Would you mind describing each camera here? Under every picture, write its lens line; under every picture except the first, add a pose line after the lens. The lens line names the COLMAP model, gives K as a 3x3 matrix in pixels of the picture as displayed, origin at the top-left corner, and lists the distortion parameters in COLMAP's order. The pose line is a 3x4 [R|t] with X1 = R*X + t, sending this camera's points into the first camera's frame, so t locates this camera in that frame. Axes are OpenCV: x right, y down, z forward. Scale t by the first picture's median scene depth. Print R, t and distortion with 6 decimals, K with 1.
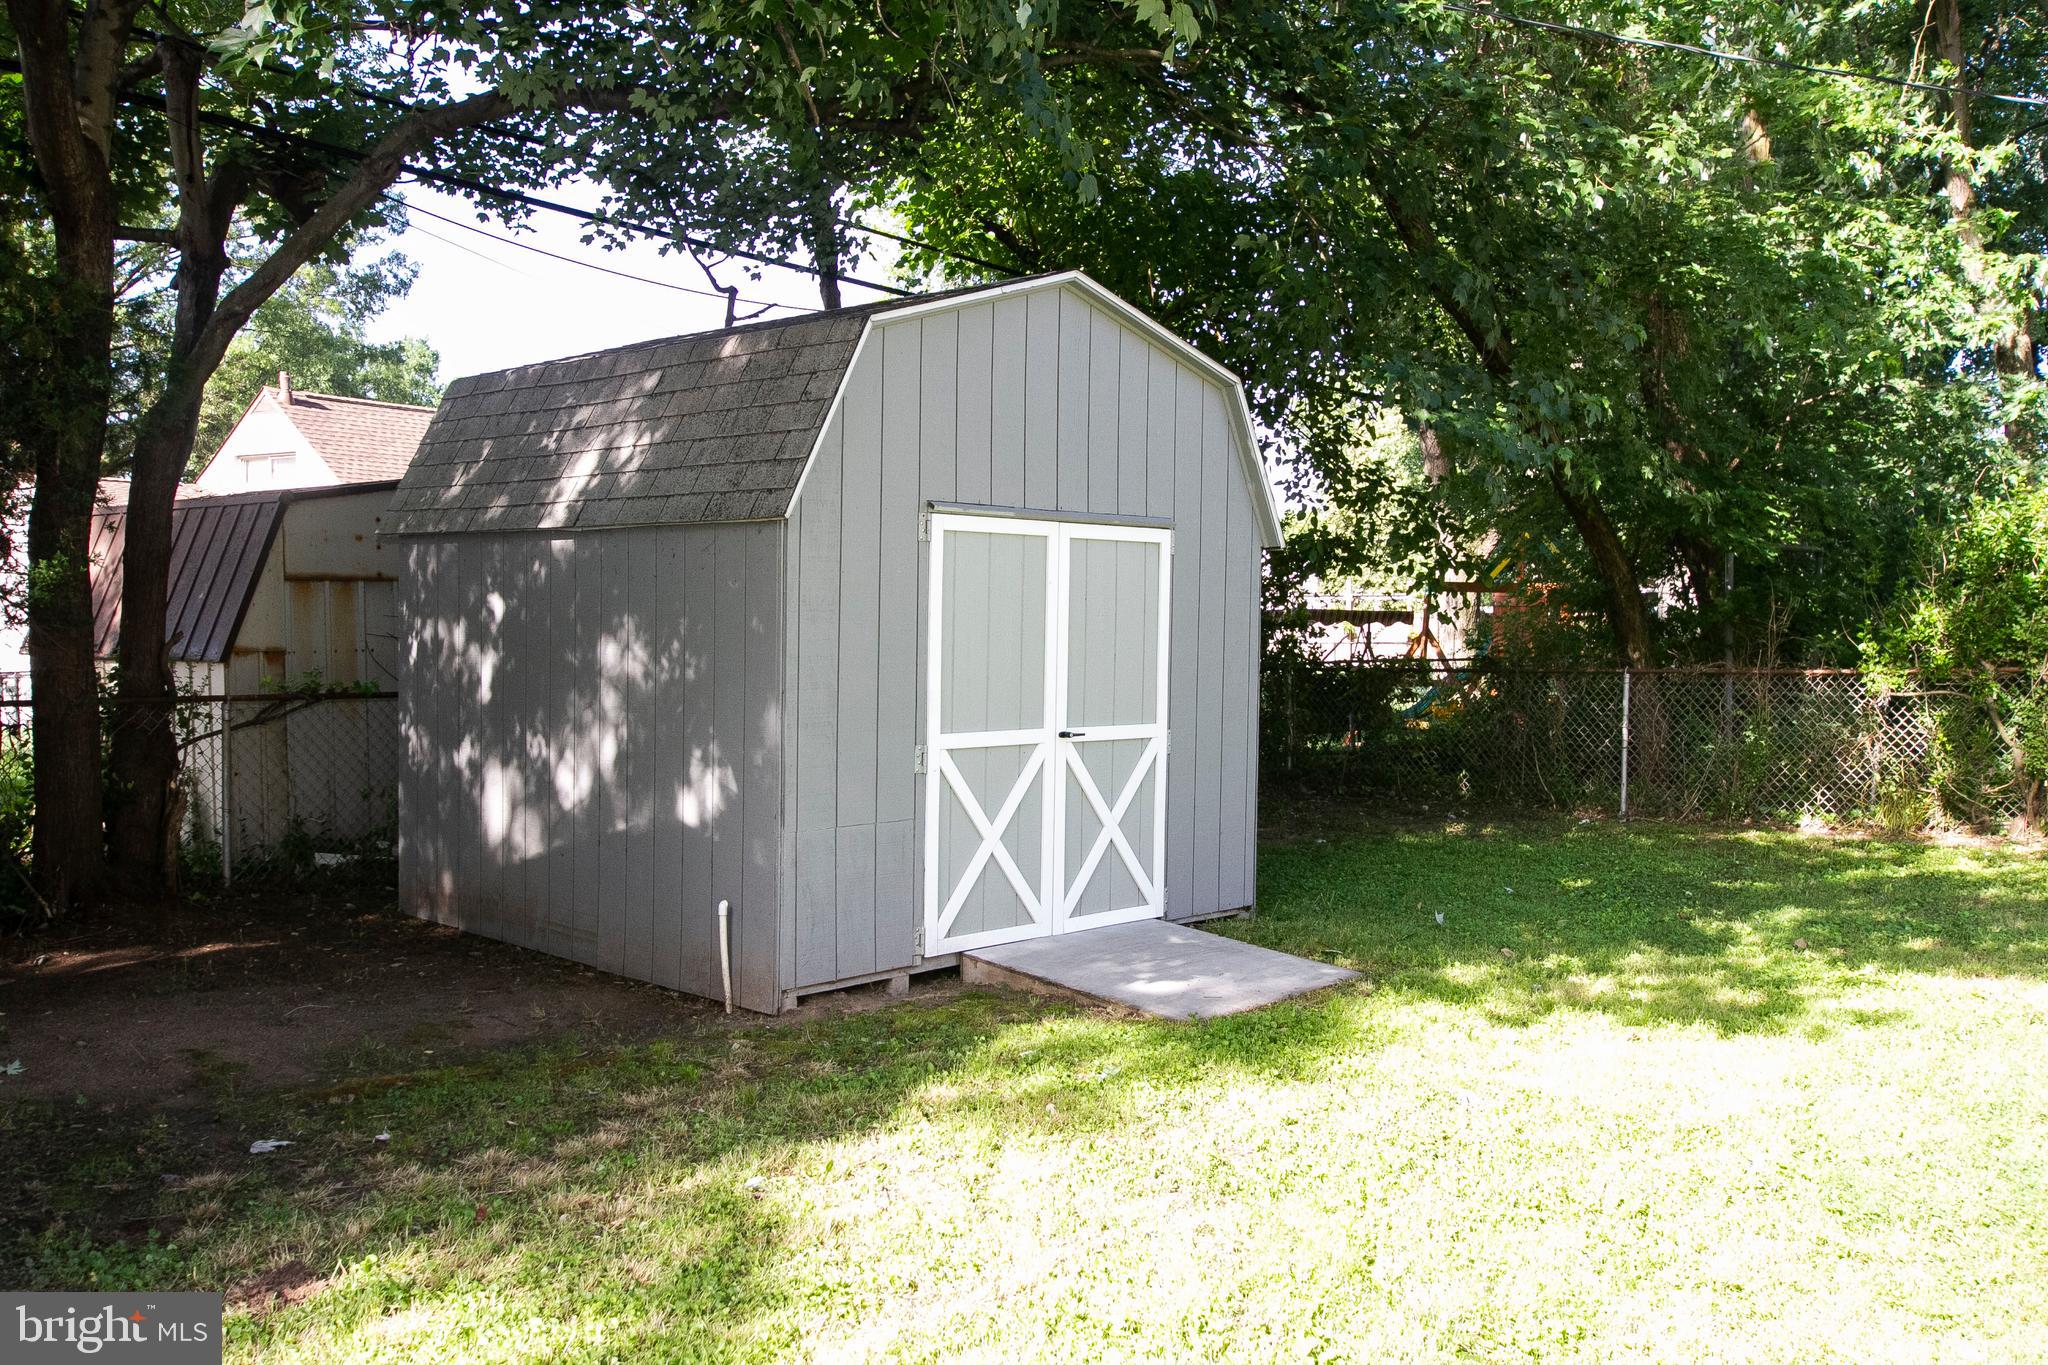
lens RADIAL K [[1772.7, 0, 1022.0], [0, 1772.7, 660.5], [0, 0, 1]] dist [0.013965, 0.007071]
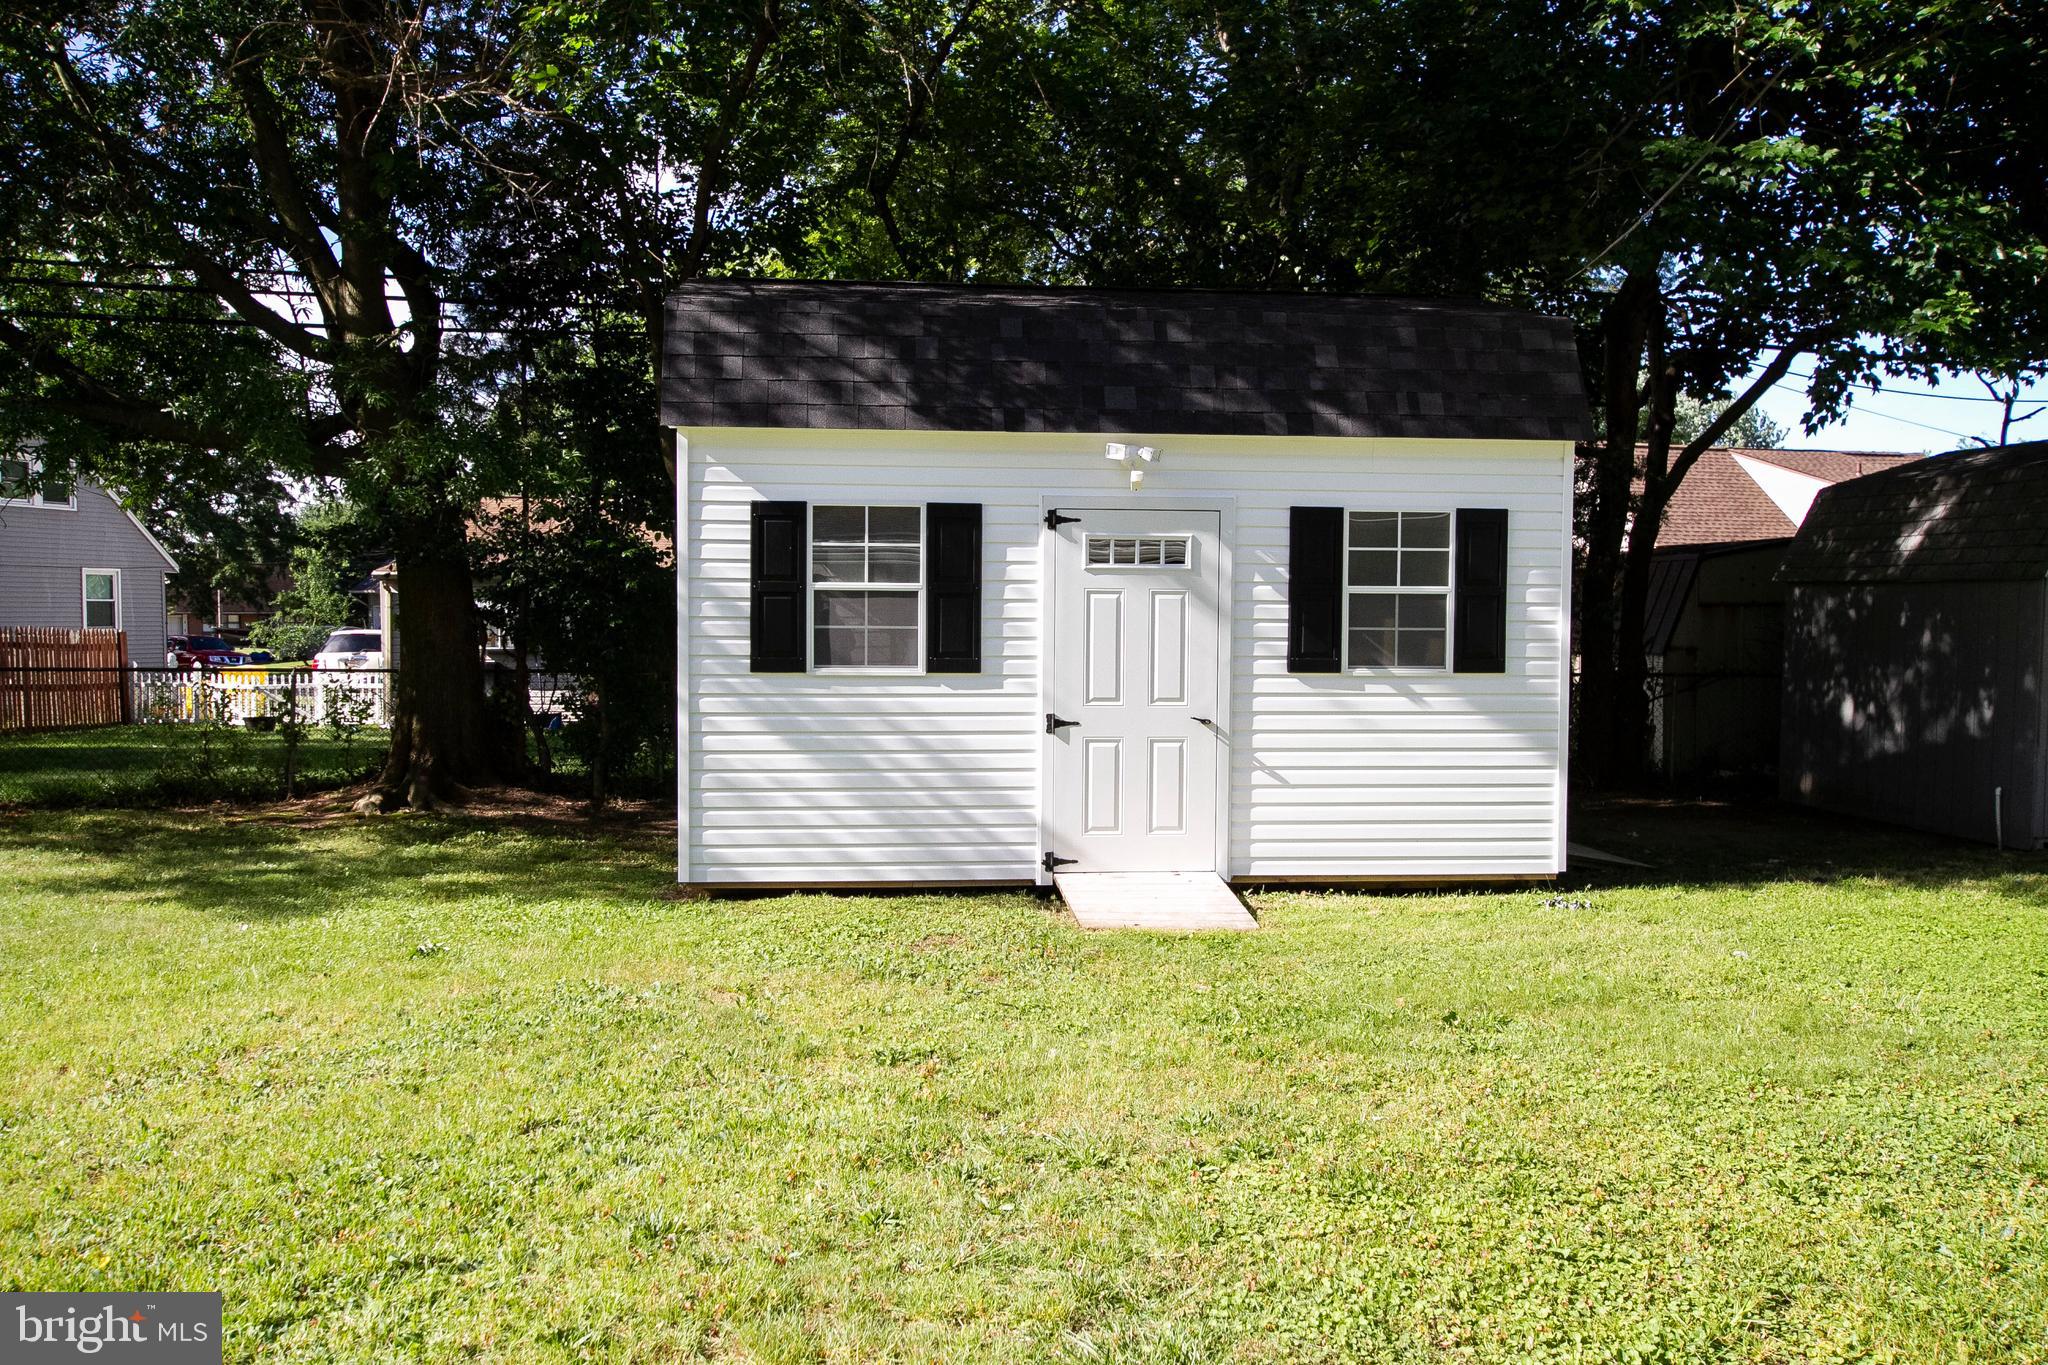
lens RADIAL K [[1772.7, 0, 1022.0], [0, 1772.7, 660.5], [0, 0, 1]] dist [0.013965, 0.007071]
pose [[0.779702, -0.004910, -0.626131, 0.133624], [-0.026129, 0.998843, -0.040369, 0.091636], [0.625605, 0.047836, 0.778672, -0.704188]]
